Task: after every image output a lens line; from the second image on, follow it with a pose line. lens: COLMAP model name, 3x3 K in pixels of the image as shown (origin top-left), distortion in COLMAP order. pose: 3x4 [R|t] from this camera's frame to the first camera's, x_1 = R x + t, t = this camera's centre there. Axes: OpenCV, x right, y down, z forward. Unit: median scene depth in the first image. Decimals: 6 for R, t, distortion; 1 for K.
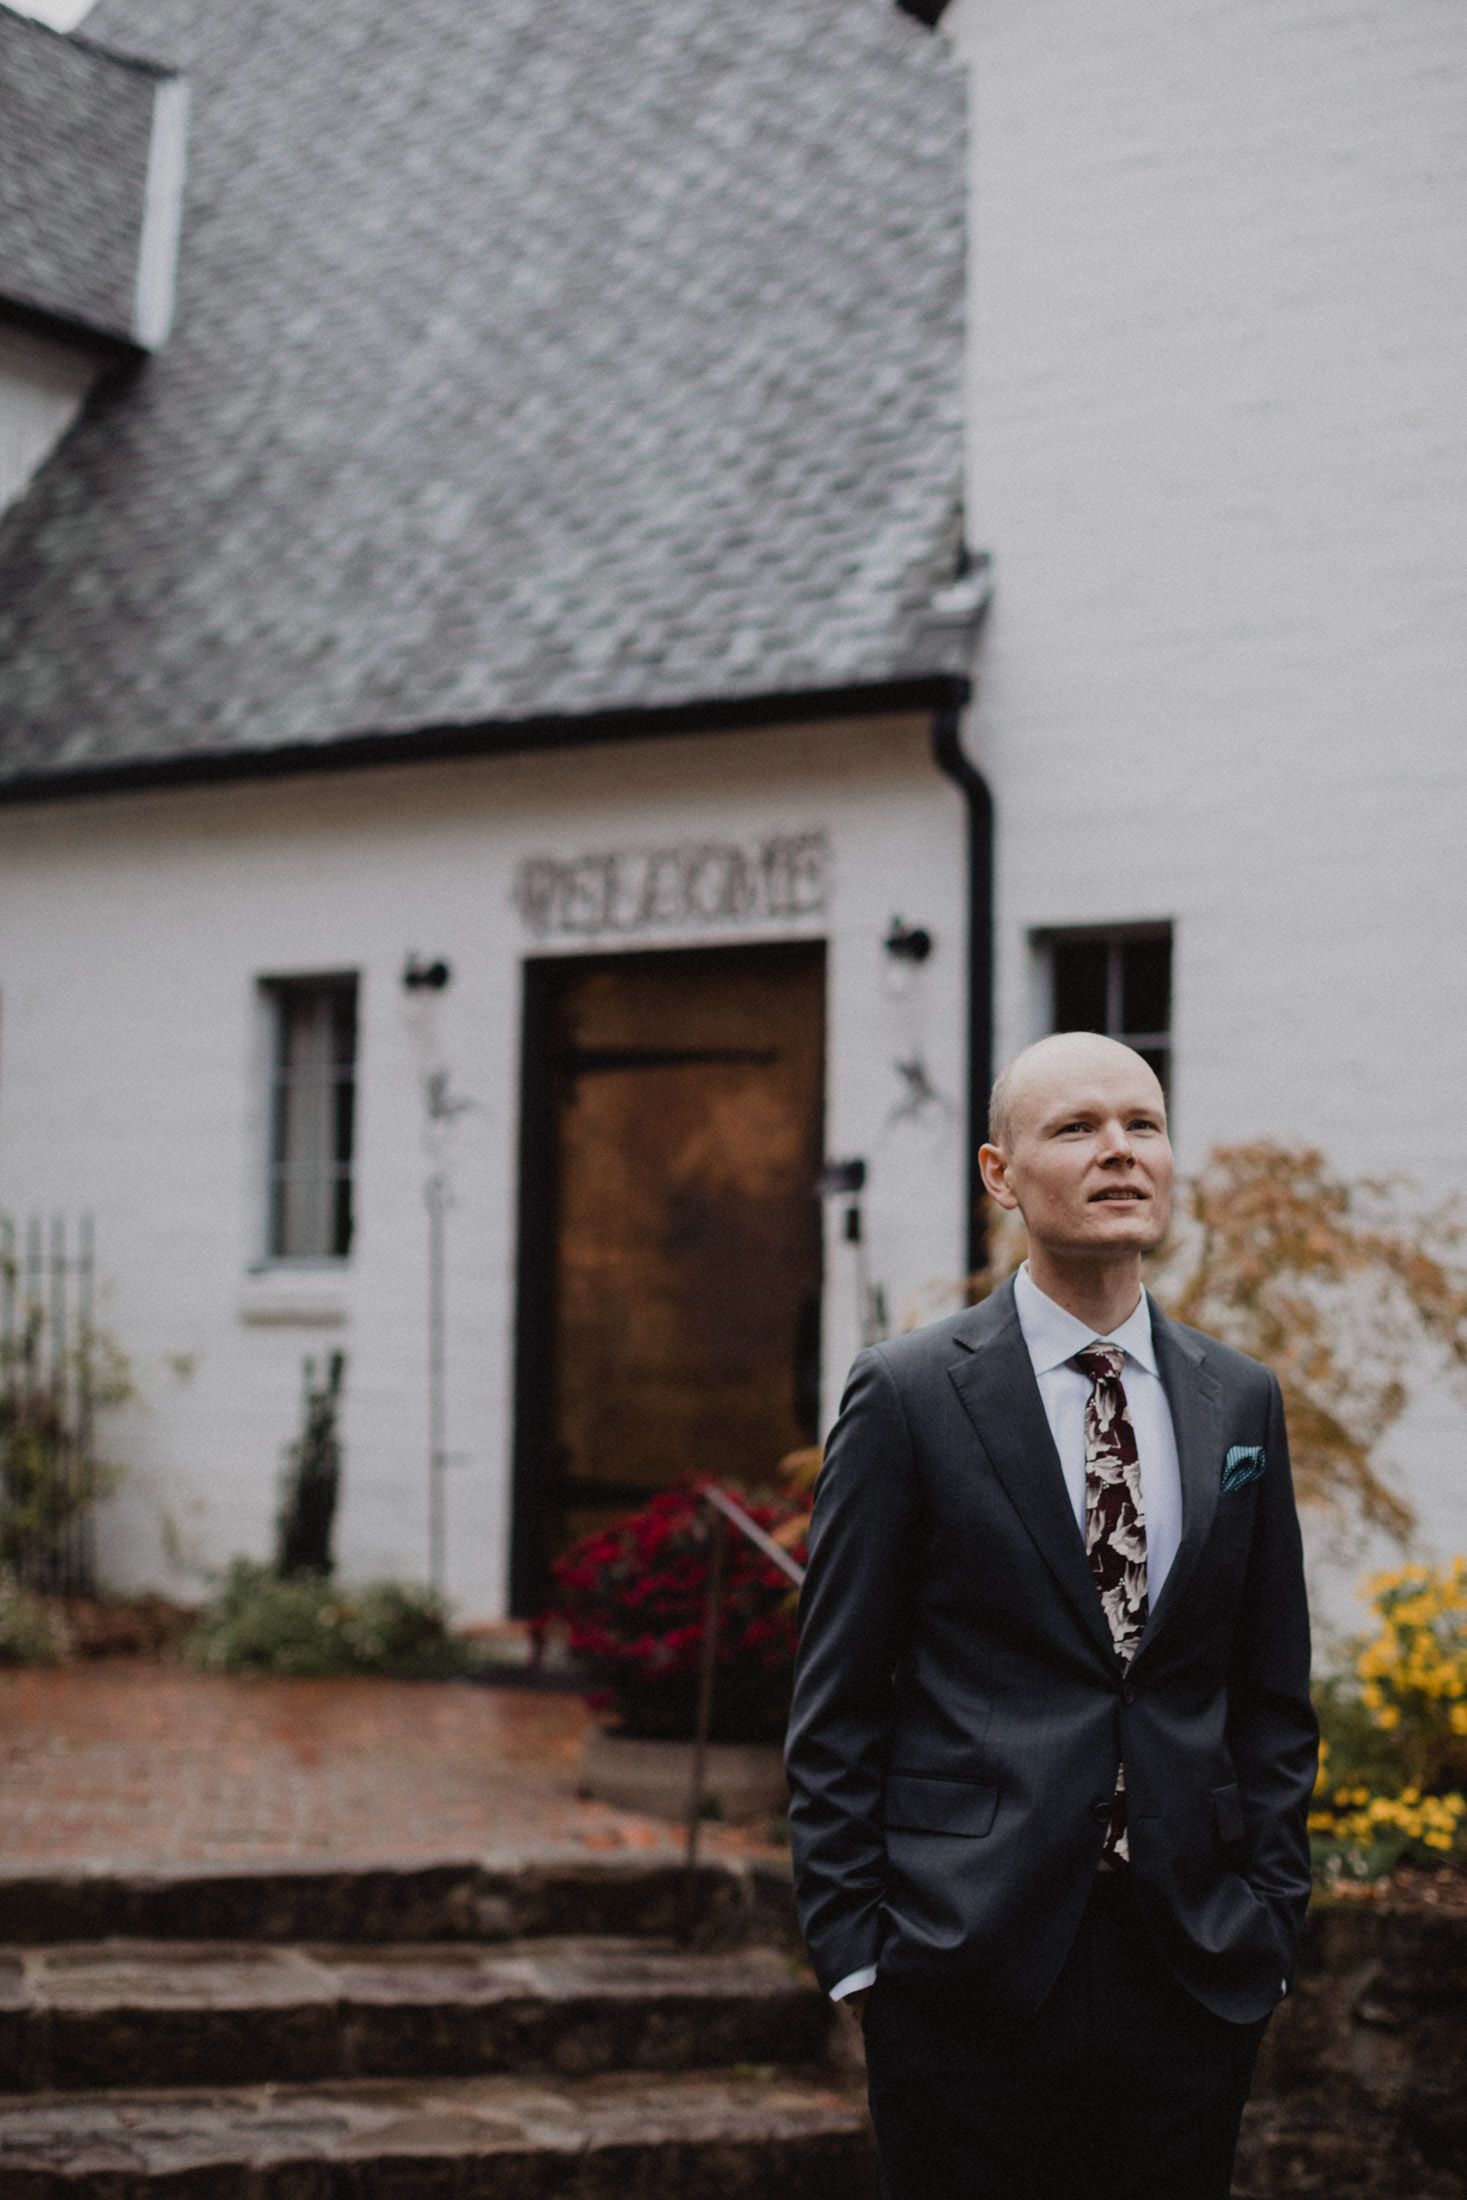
lens RADIAL K [[3530.9, 0, 733.5], [0, 3530.9, 1100.0], [0, 0, 1]] dist [-0.050228, 0.016879]
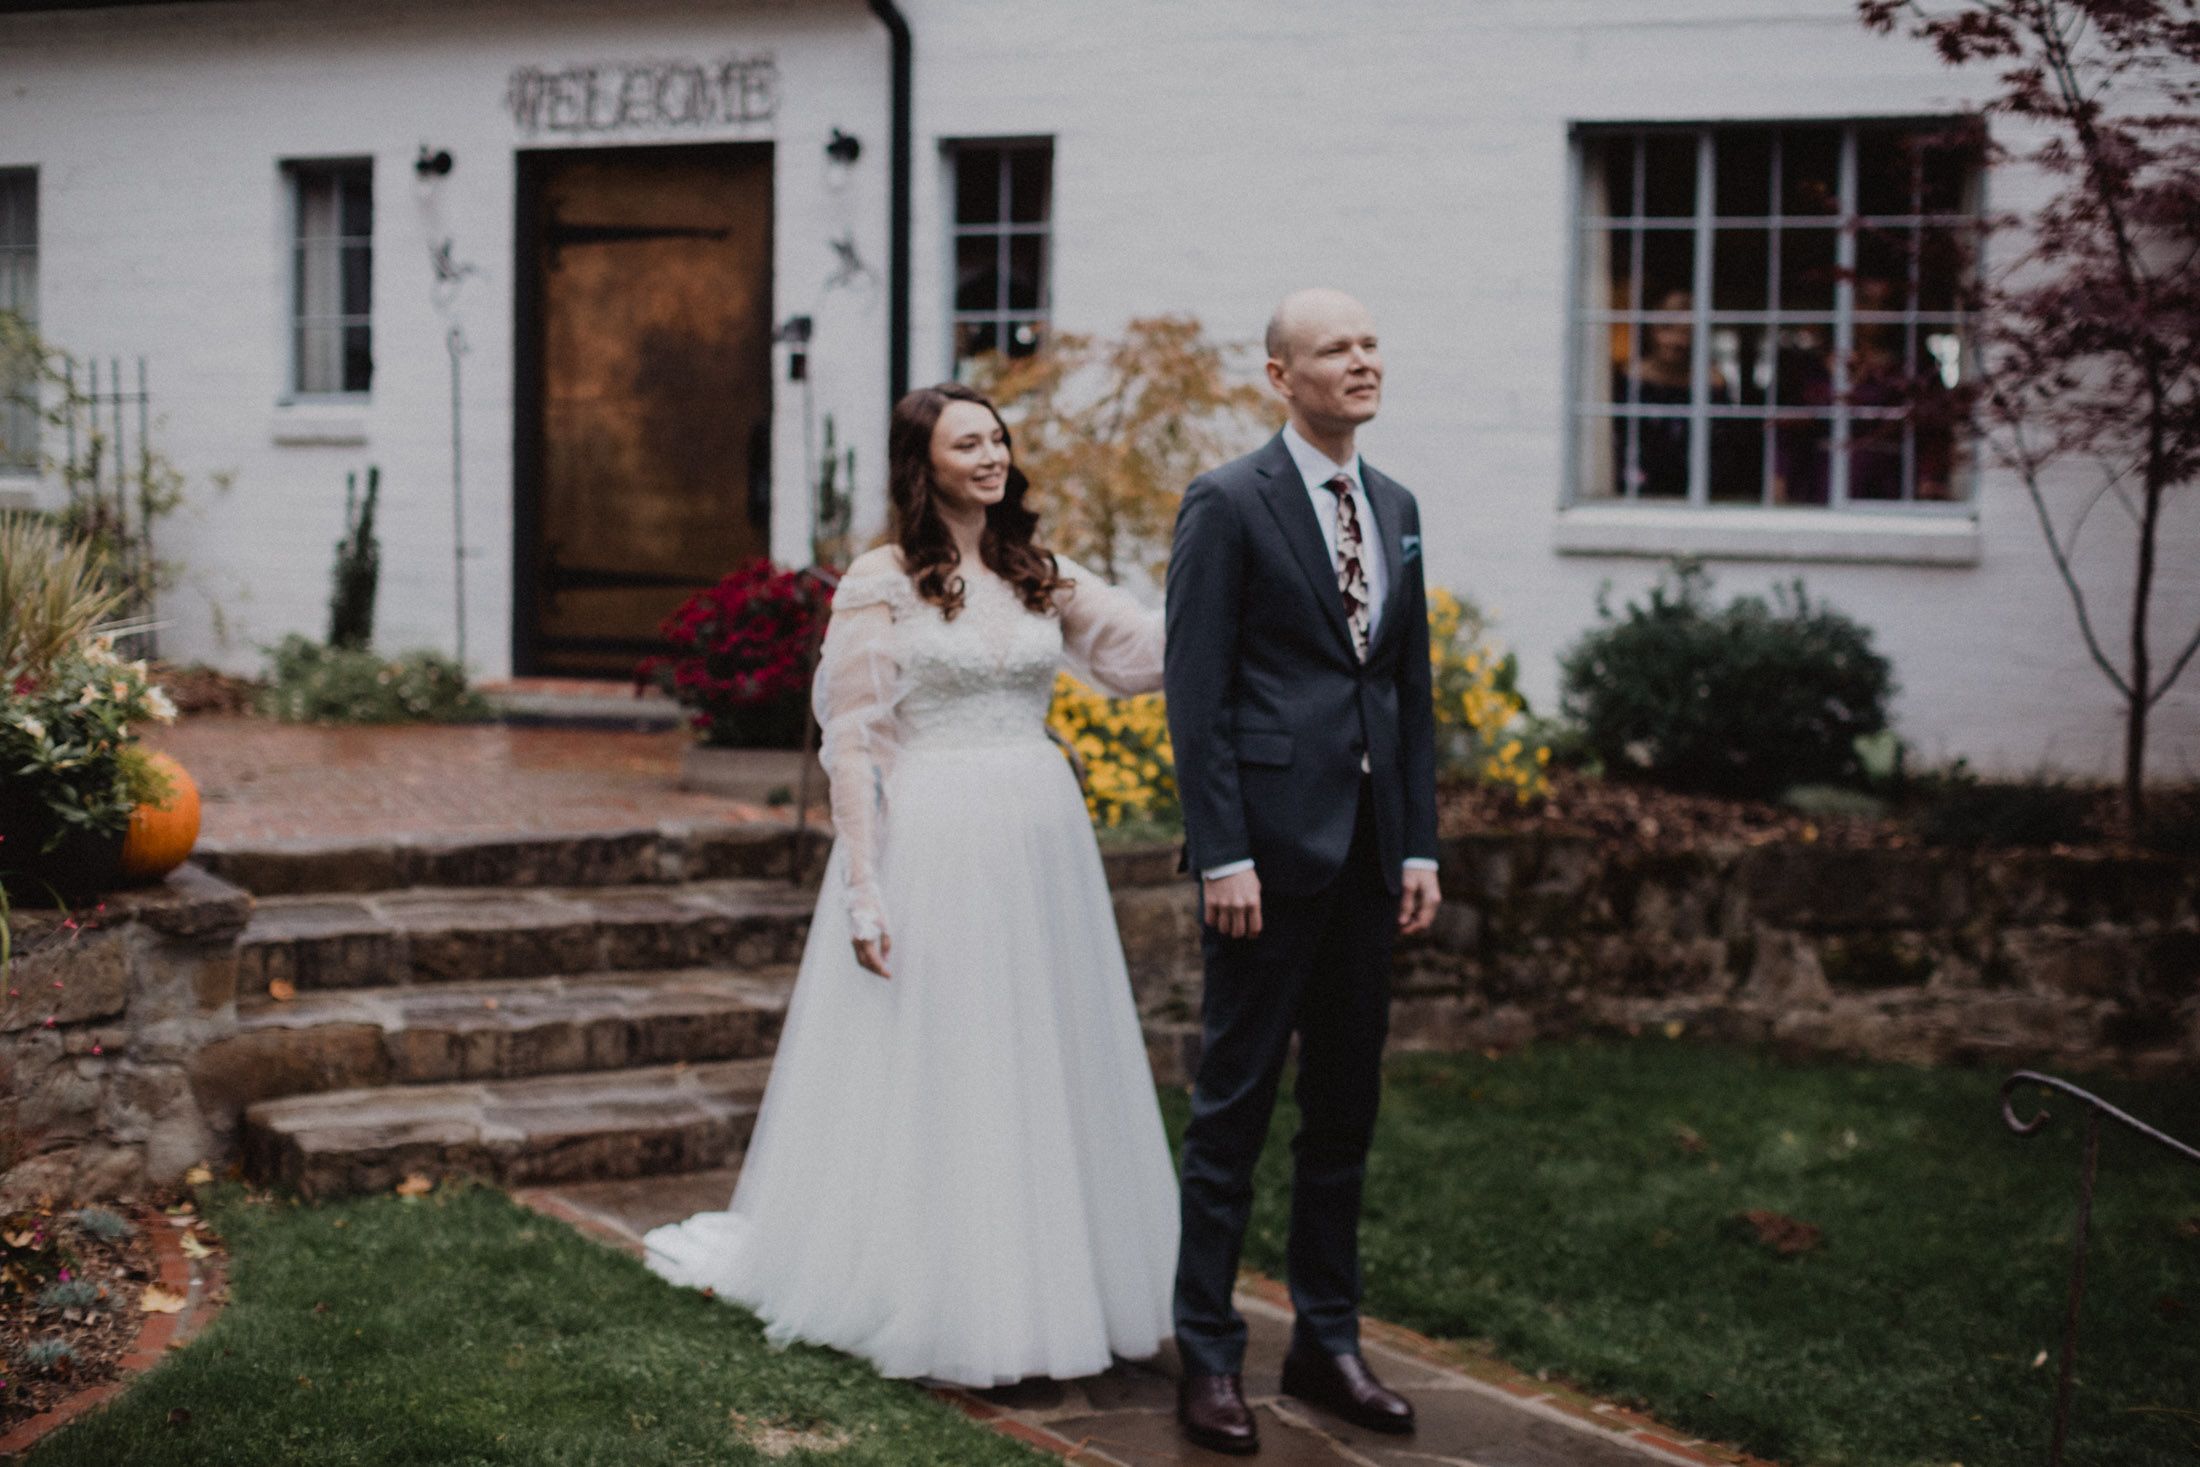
lens RADIAL K [[3530.9, 0, 1100.0], [0, 3530.9, 733.5], [0, 0, 1]] dist [-0.050228, 0.016879]
pose [[0.971079, -0.023354, 0.237614, -0.236137], [-0.012276, 0.989005, 0.147374, -0.033312], [-0.238443, -0.146029, 0.960115, -0.398623]]
